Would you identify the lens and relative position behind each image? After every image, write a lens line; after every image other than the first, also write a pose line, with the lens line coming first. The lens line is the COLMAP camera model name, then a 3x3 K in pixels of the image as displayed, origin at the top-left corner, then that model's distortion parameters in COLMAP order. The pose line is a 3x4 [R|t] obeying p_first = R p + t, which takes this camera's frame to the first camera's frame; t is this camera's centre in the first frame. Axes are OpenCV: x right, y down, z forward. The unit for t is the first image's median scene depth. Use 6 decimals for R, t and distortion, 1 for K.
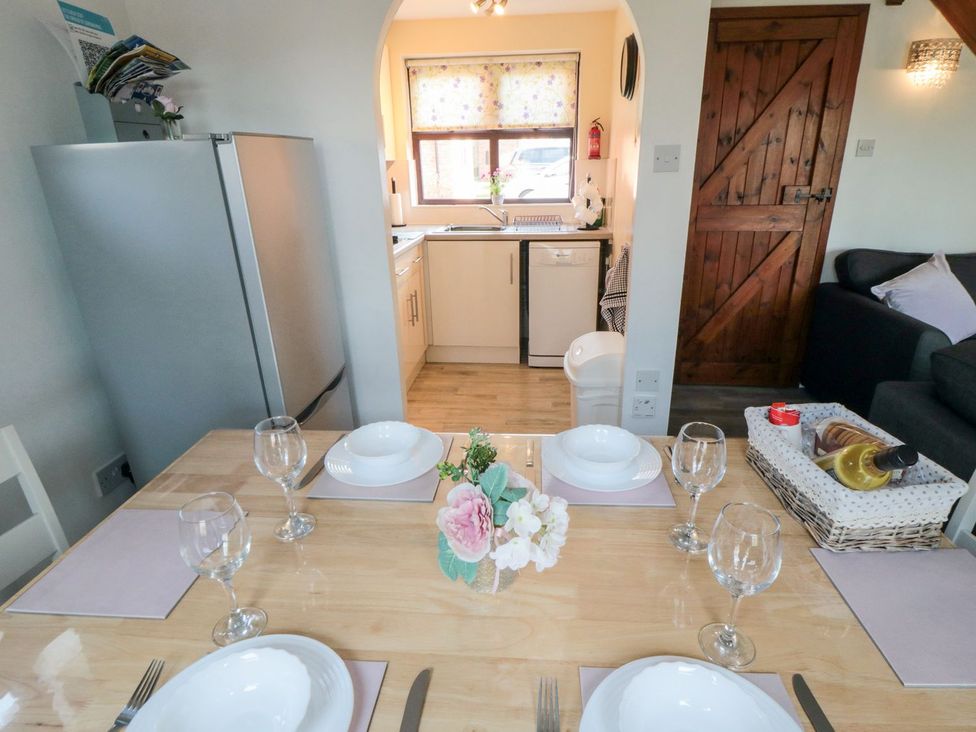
lens RADIAL K [[530.2, 0, 501.9], [0, 530.2, 368.0], [0, 0, 1]] dist [0.003351, -0.016980]
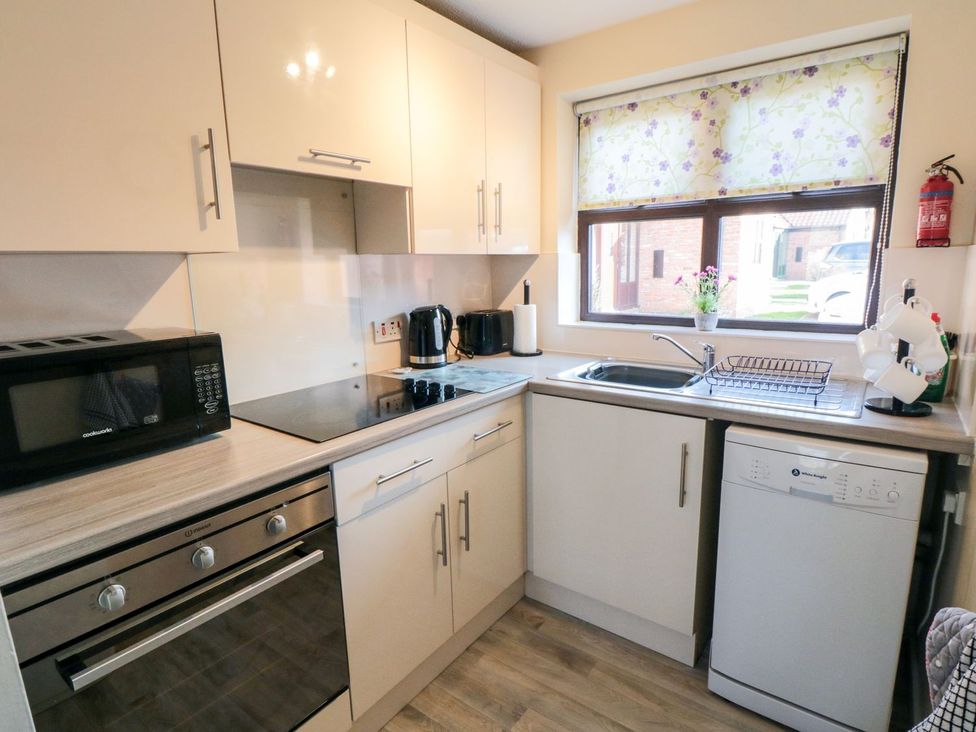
lens RADIAL K [[530.2, 0, 501.9], [0, 530.2, 368.0], [0, 0, 1]] dist [0.003351, -0.016980]
pose [[0.857943, 0.097578, -0.504393, 0.096921], [-0.180881, 0.976304, -0.118795, -0.178390], [0.480849, 0.193155, 0.855264, 0.470909]]
